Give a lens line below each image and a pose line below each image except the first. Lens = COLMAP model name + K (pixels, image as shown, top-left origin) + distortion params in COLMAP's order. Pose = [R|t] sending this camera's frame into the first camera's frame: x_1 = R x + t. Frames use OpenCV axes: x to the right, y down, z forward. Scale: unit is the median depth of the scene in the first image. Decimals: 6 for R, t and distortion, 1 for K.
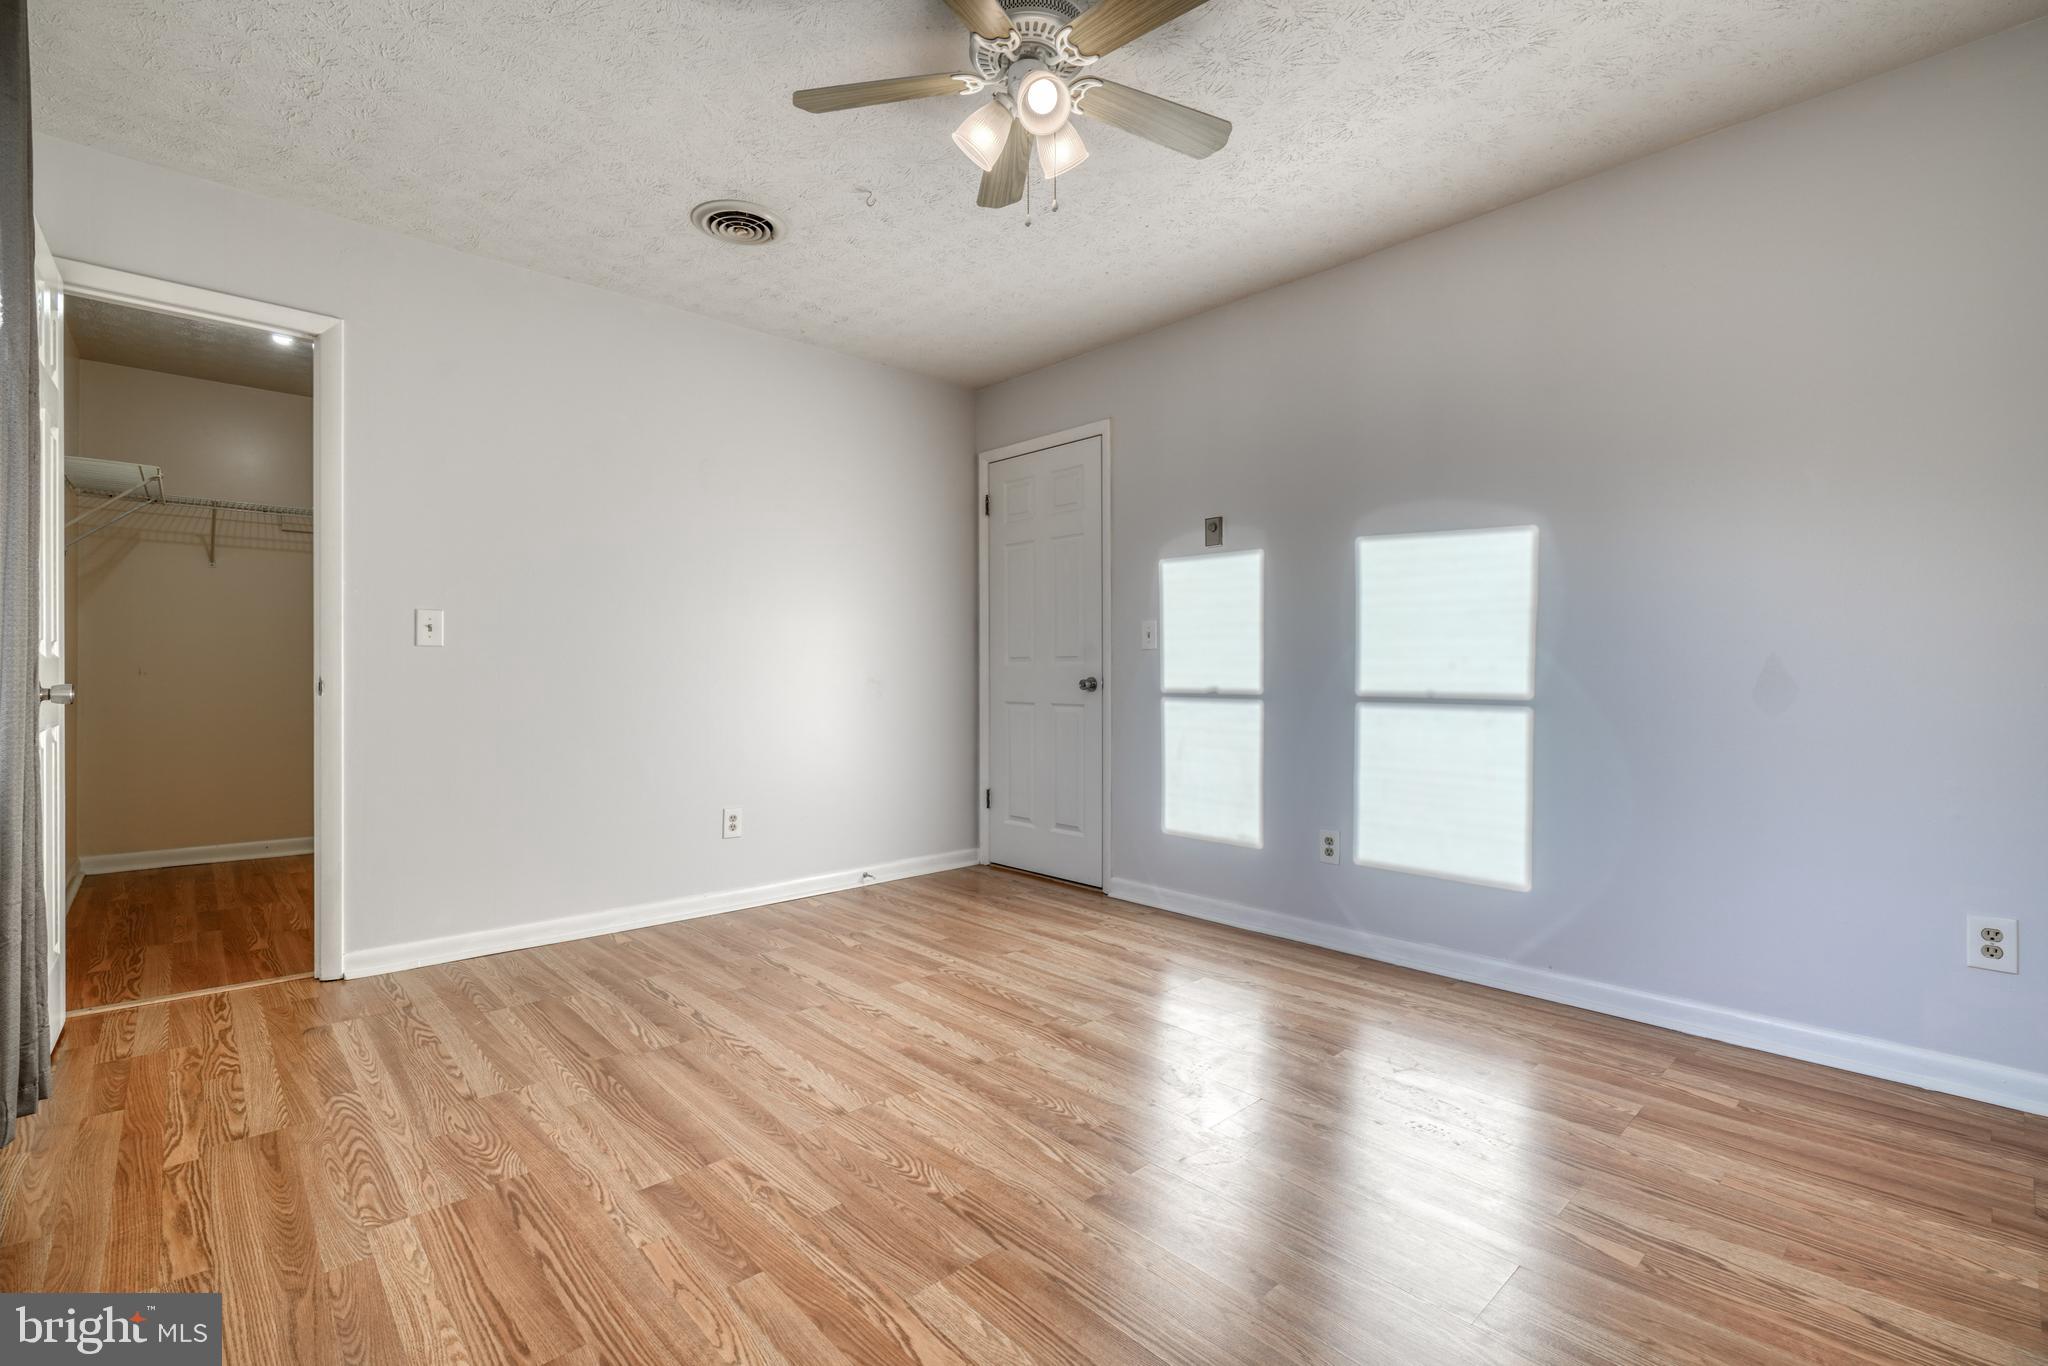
lens RADIAL K [[920.5, 0, 1032.5], [0, 920.5, 680.4], [0, 0, 1]] dist [-0.019590, 0.008525]
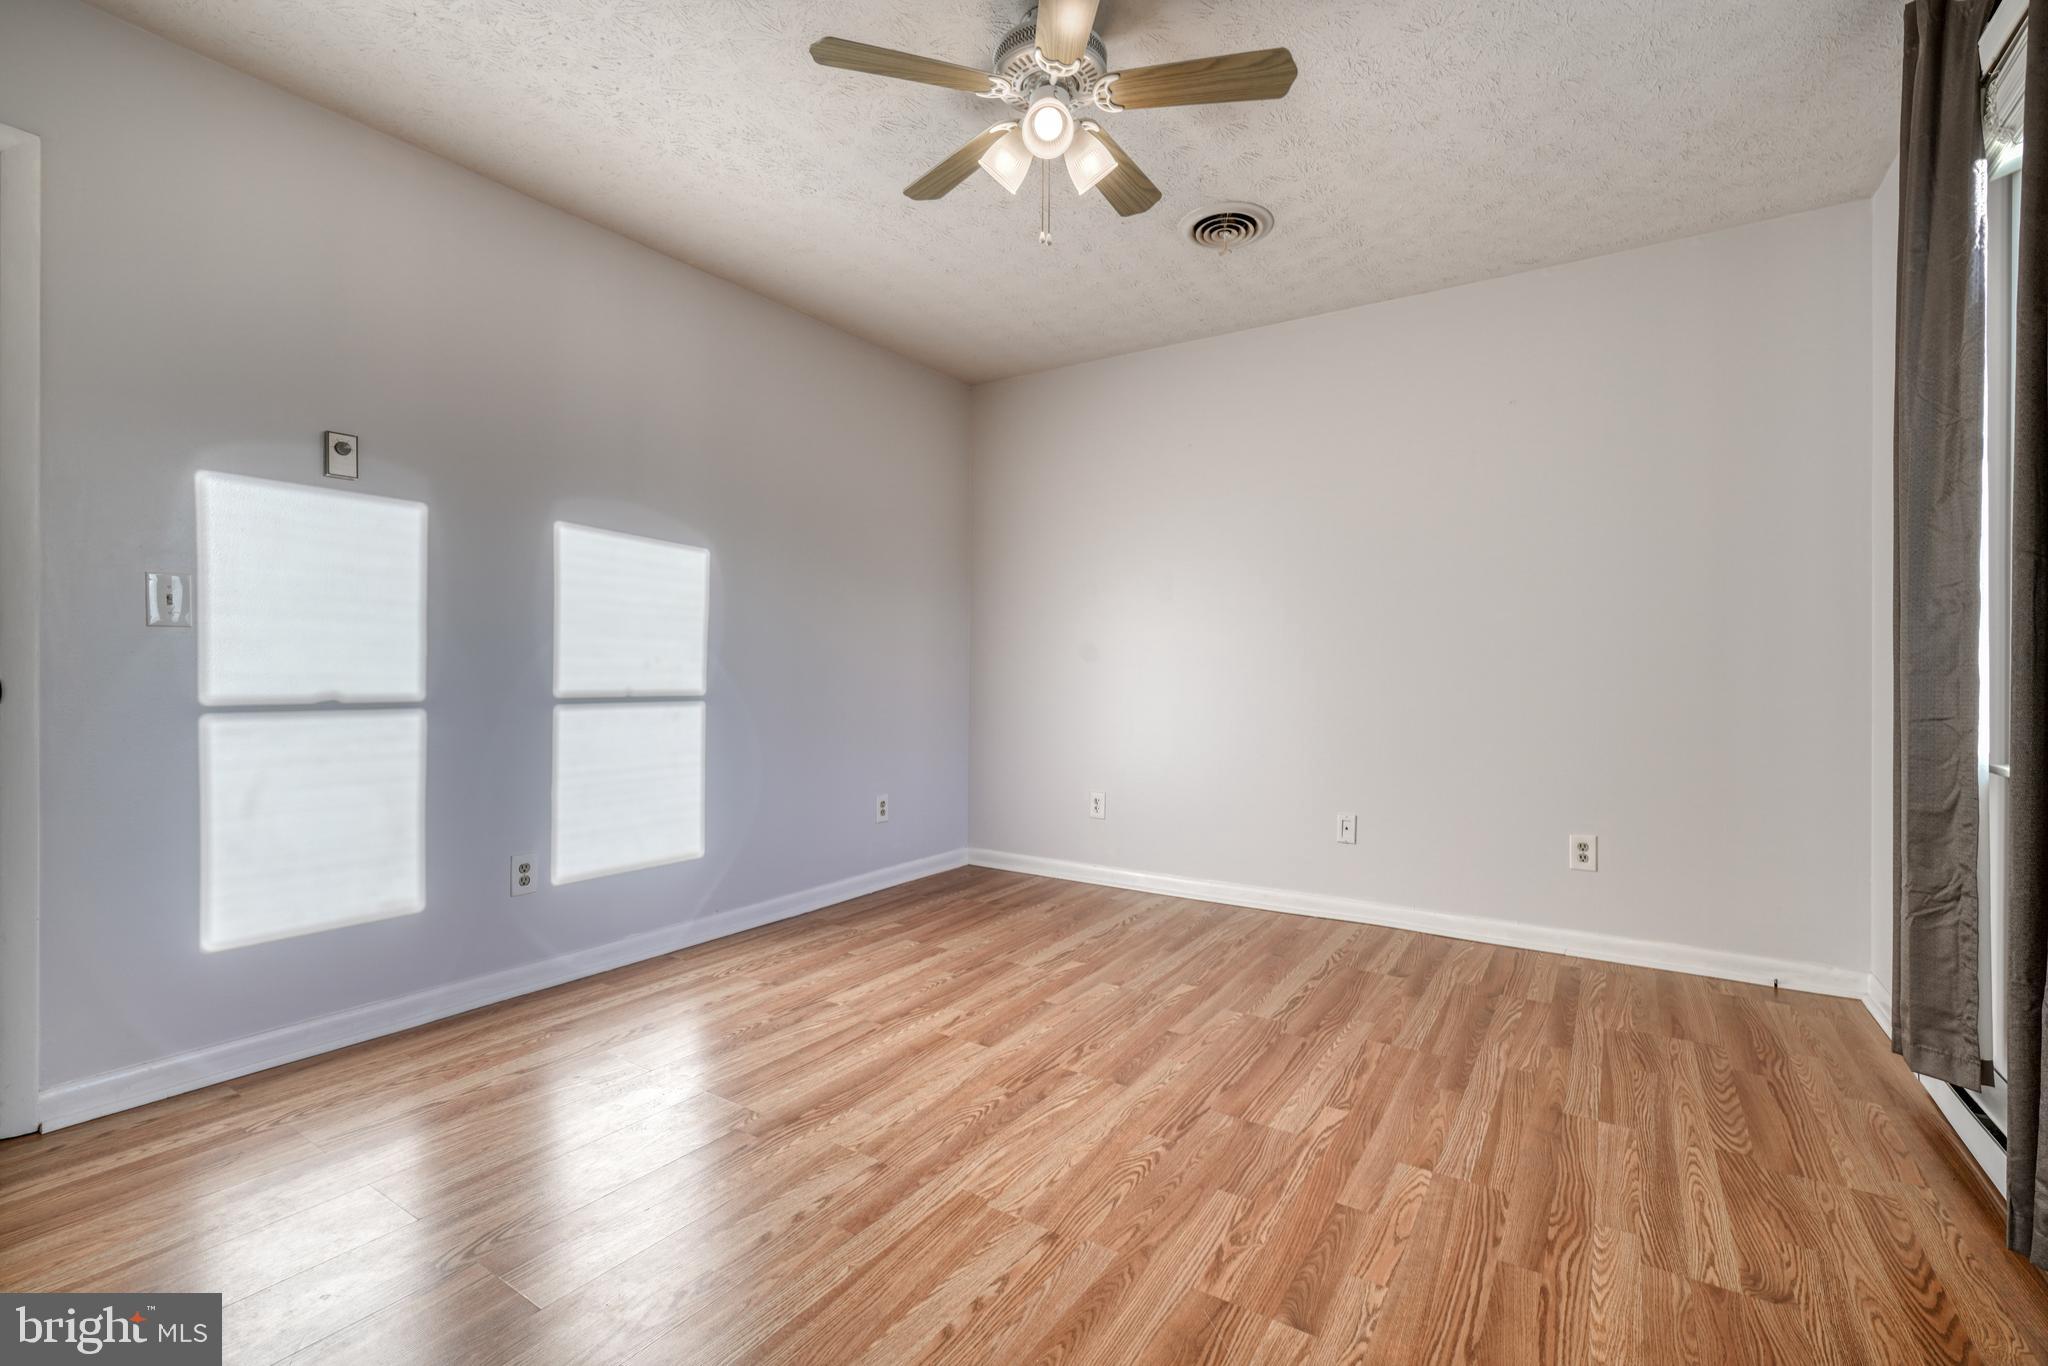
lens RADIAL K [[920.5, 0, 977.4], [0, 920.5, 680.4], [0, 0, 1]] dist [-0.019590, 0.008525]
pose [[-0.209861, -0.010739, 0.977672, -0.880897], [0.001933, 0.999933, 0.011399, -0.013377], [-0.977729, 0.004282, -0.209826, 1.126081]]
